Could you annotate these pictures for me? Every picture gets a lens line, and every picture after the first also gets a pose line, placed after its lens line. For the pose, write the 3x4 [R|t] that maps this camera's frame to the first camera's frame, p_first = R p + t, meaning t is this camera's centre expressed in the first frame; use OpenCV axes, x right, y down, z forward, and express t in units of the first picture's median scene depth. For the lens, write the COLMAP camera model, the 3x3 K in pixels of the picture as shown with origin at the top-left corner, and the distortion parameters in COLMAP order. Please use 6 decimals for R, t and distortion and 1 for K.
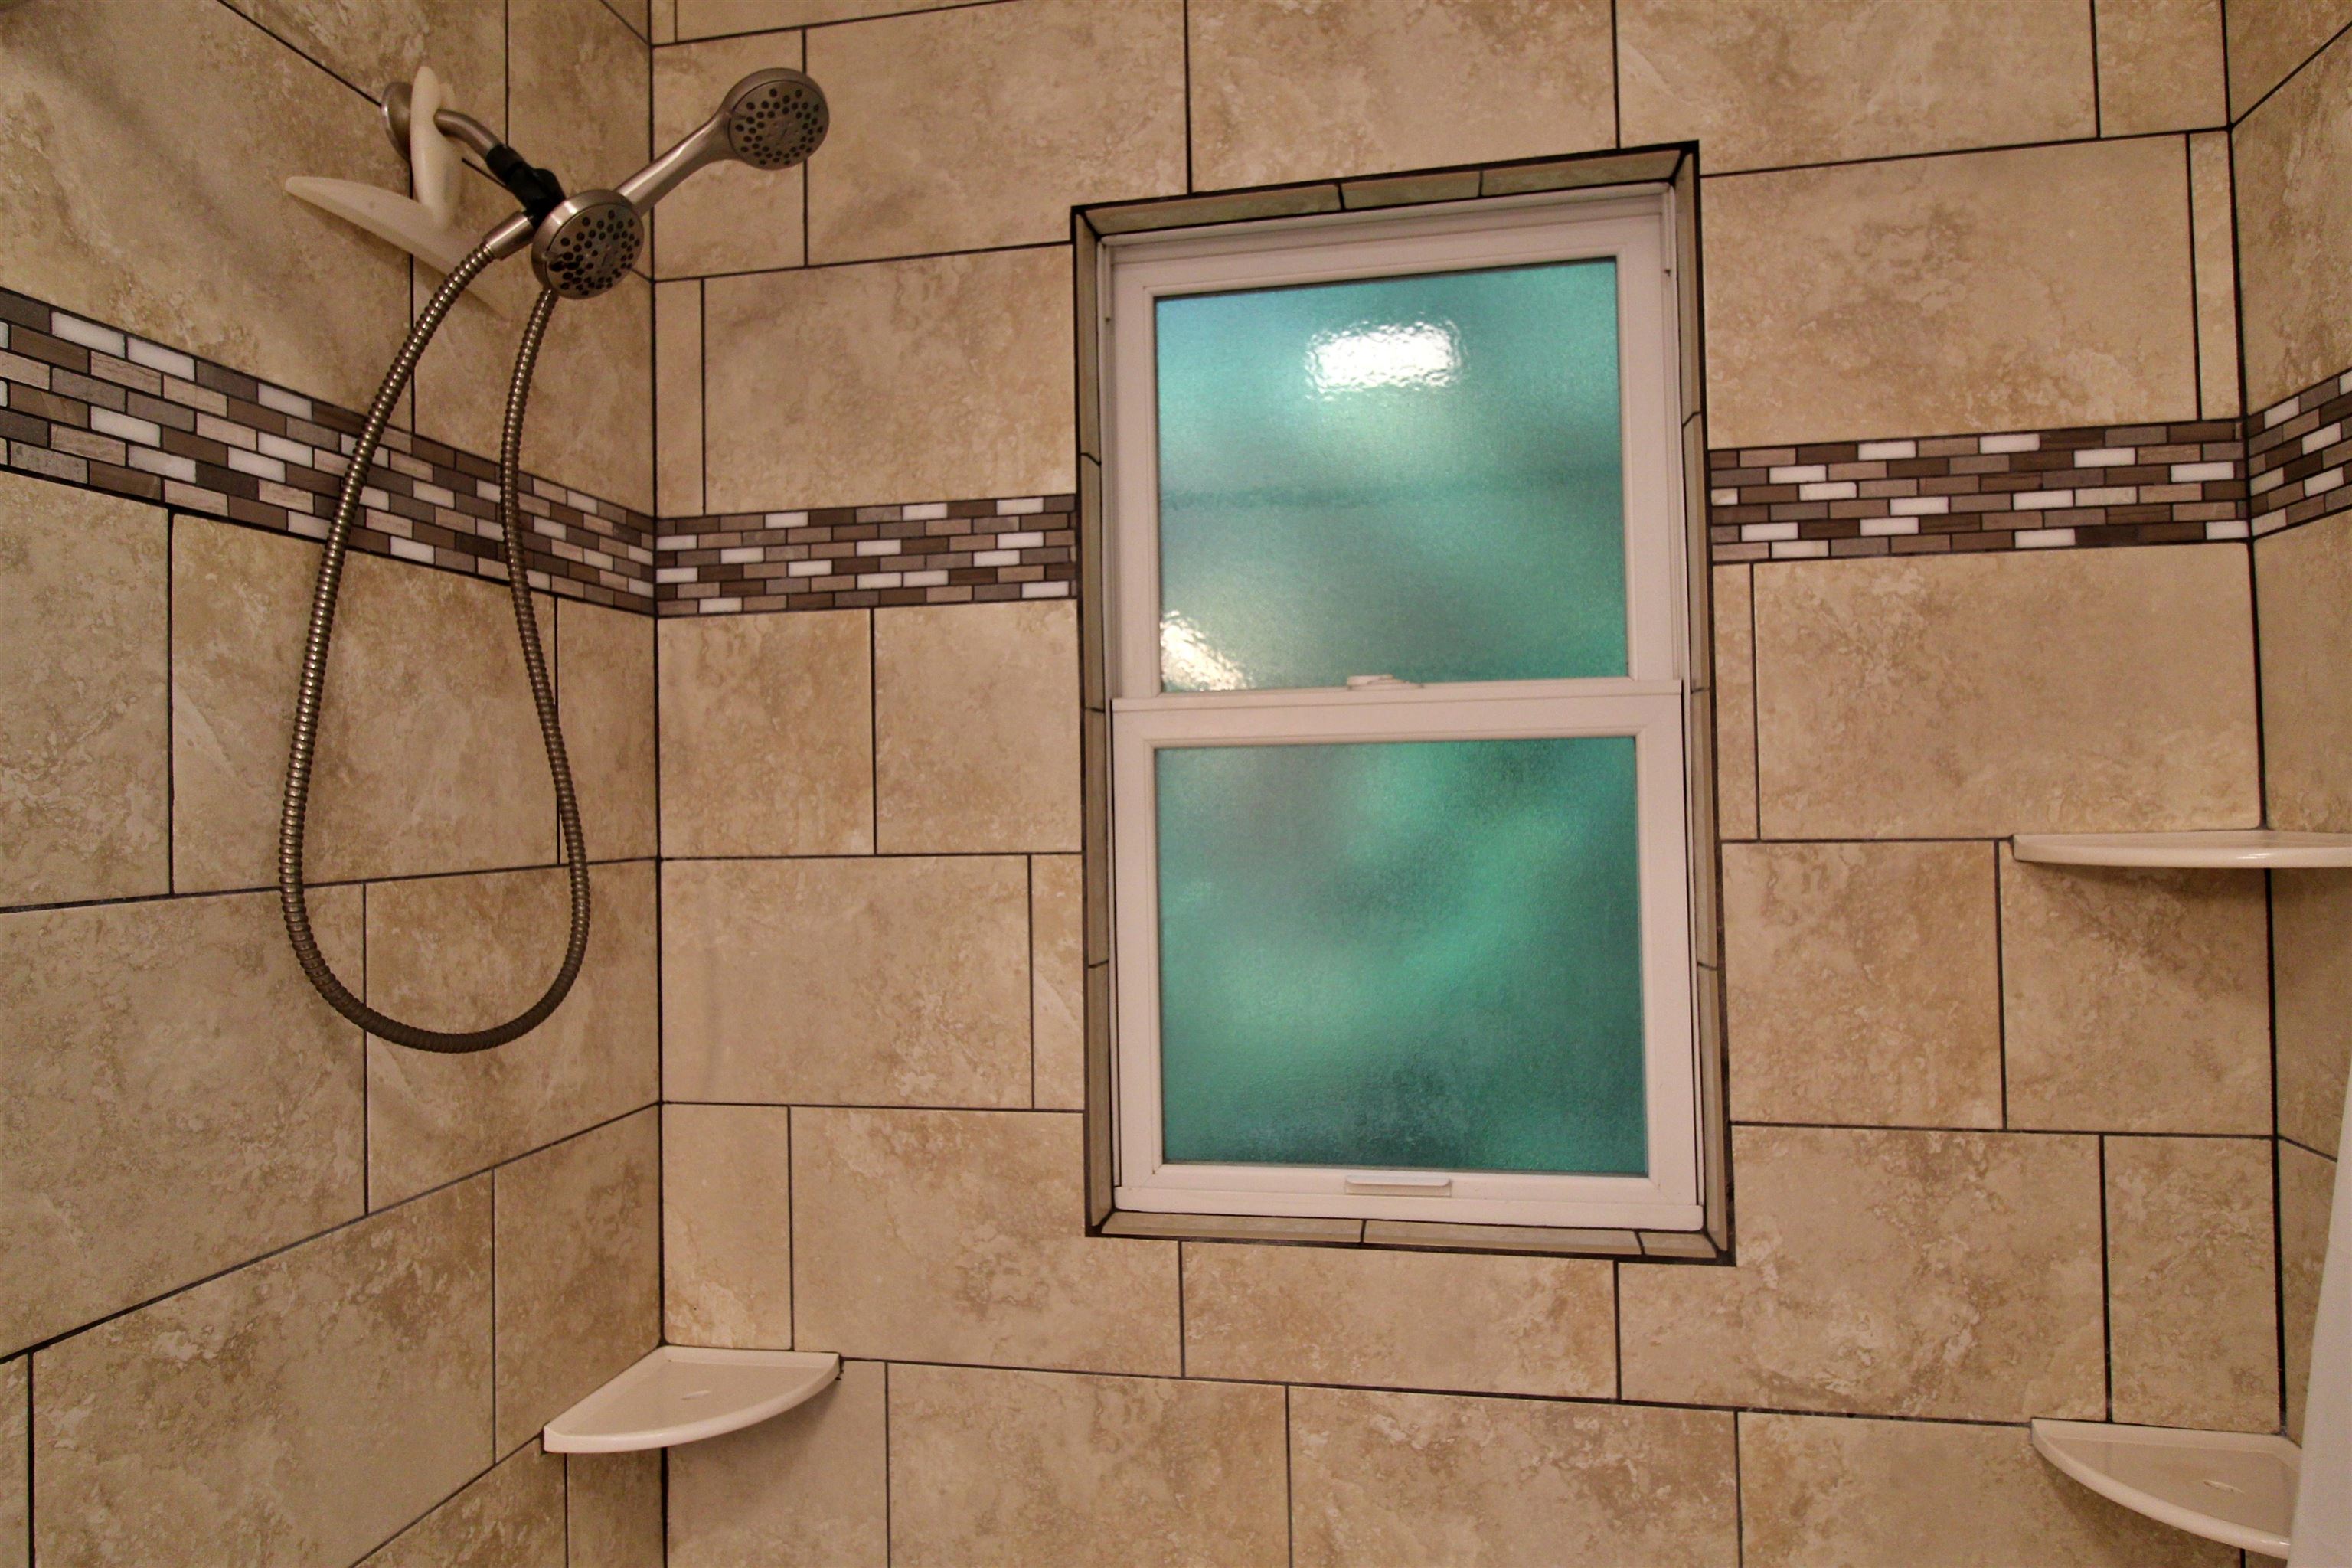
lens RADIAL K [[1406.6, 0, 1174.6], [0, 1406.6, 779.2], [0, 0, 1]] dist [0.003072, -0.000053]
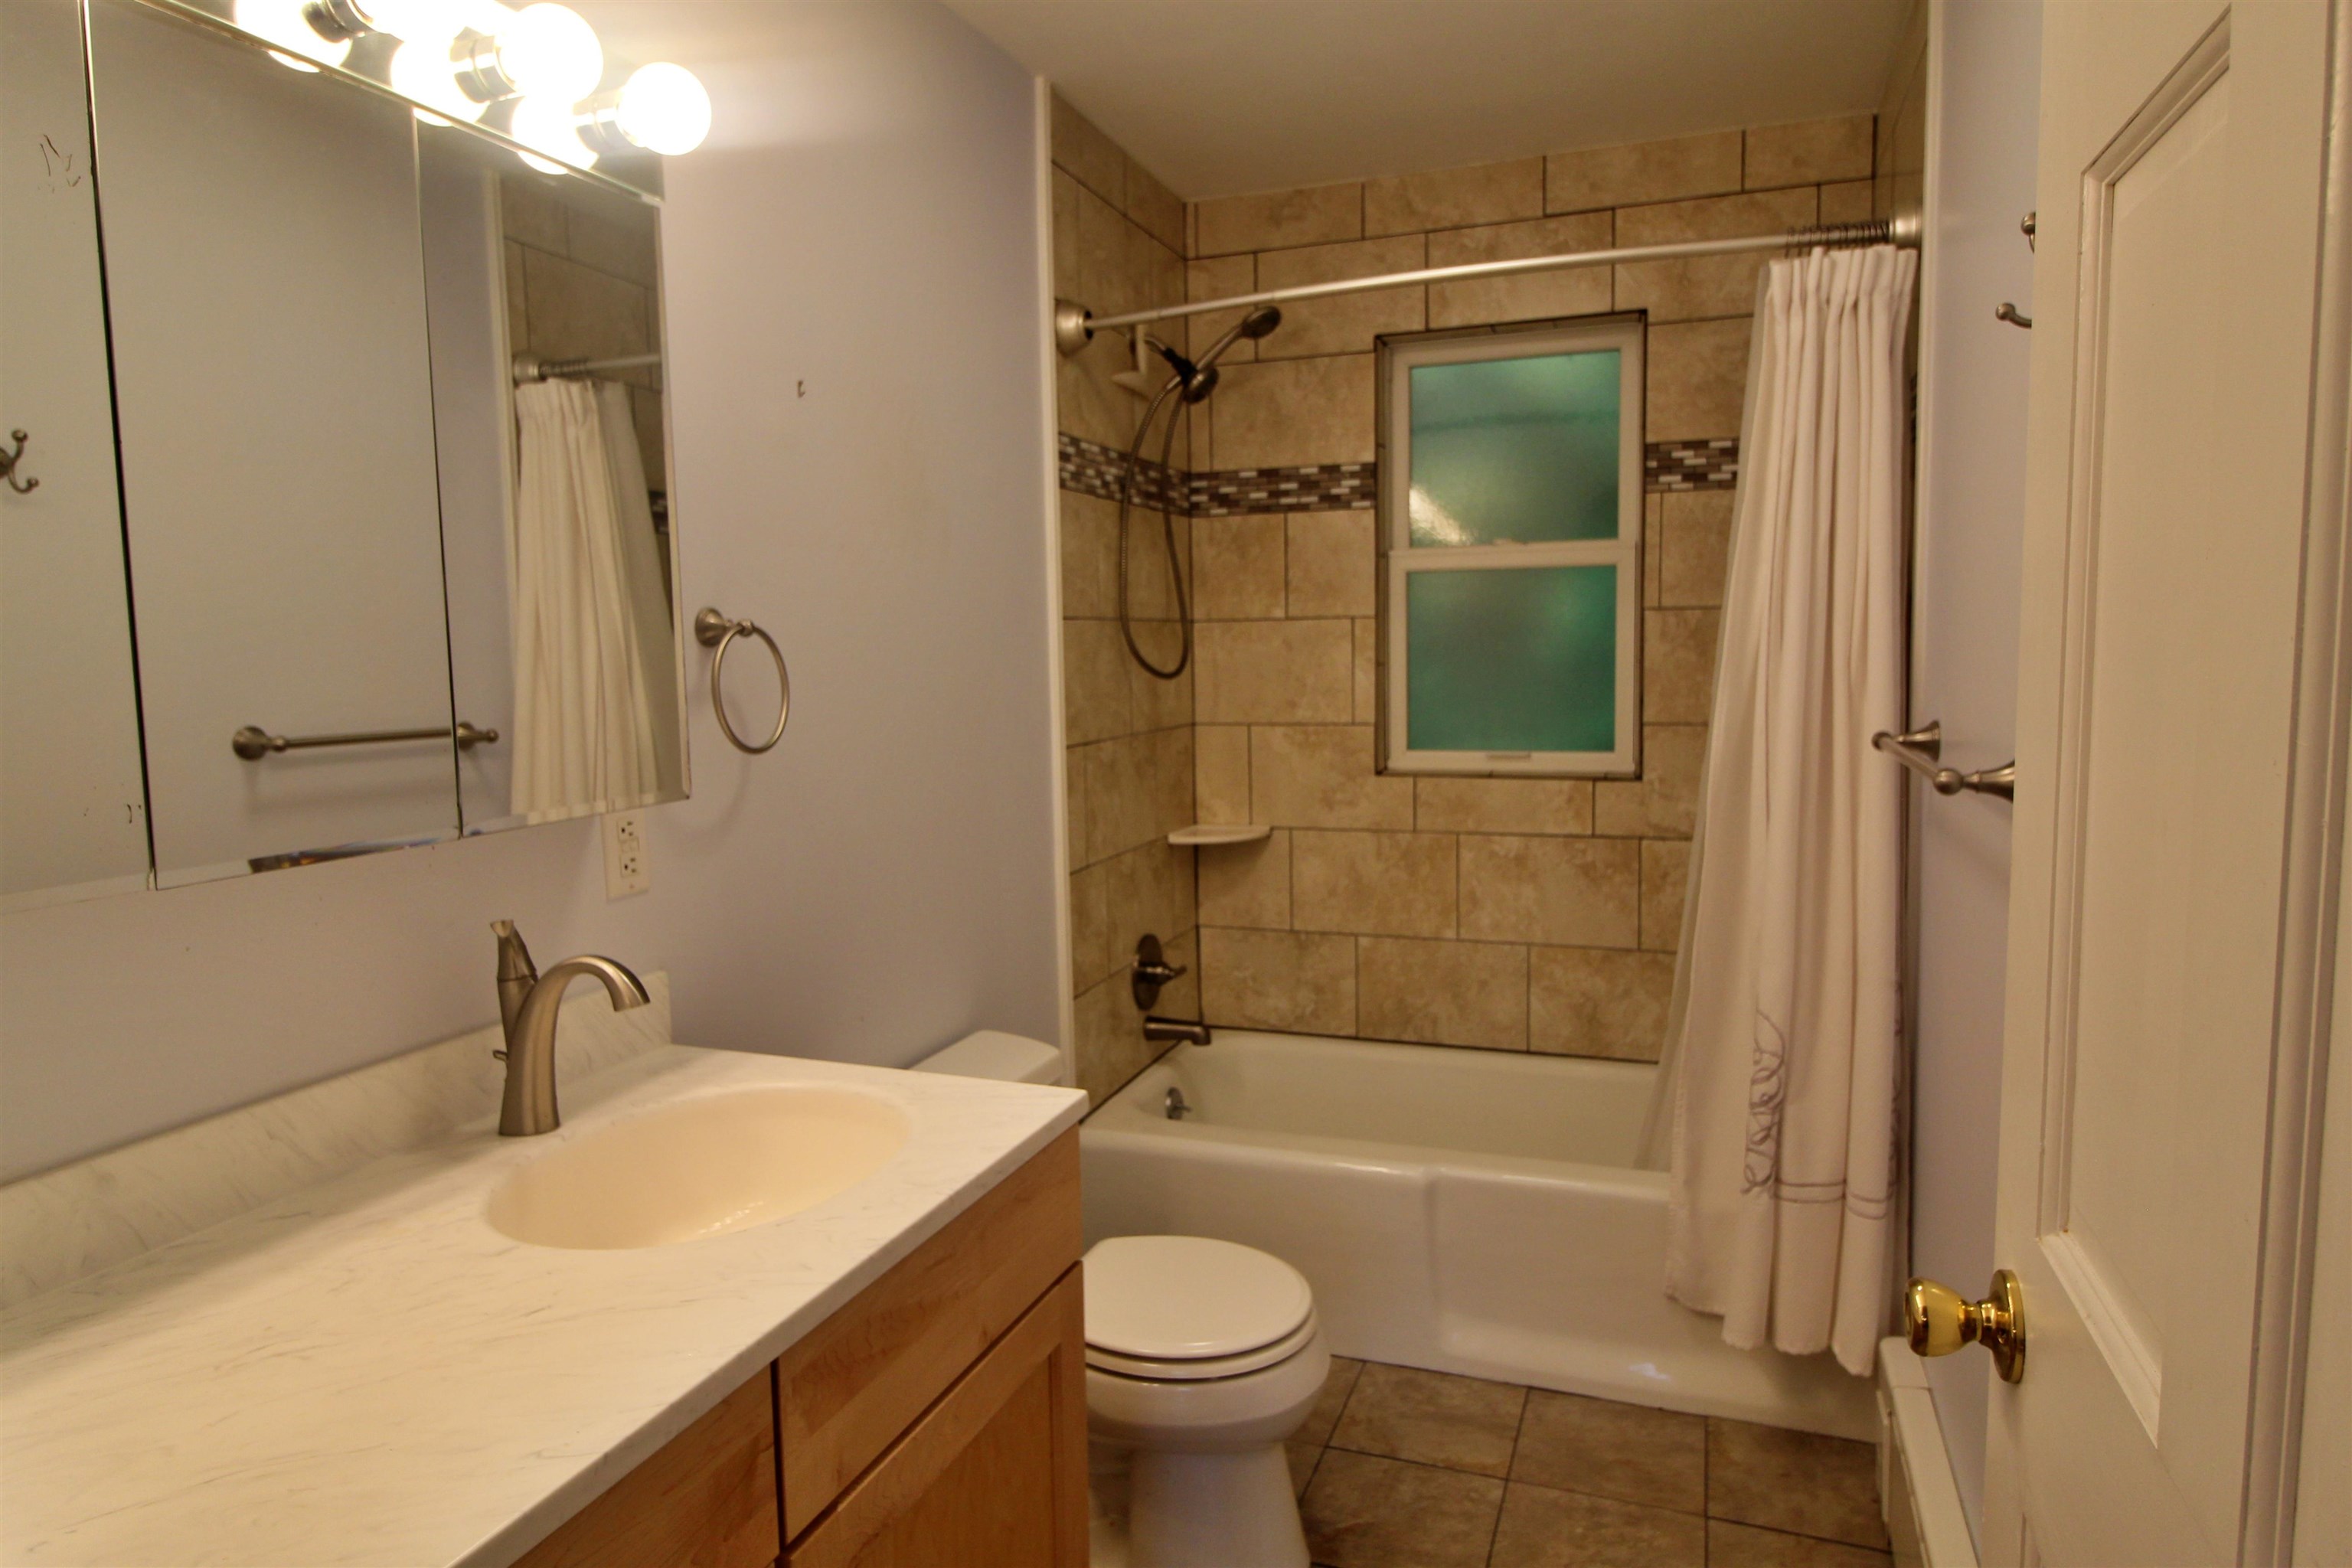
lens RADIAL K [[1406.6, 0, 1171.7], [0, 1406.6, 772.6], [0, 0, 1]] dist [0.003072, -0.000053]
pose [[0.985984, 0.017114, -0.165959, -0.006694], [0.001386, 0.993851, 0.110720, 0.051010], [0.166834, -0.109398, 0.979897, -1.427012]]
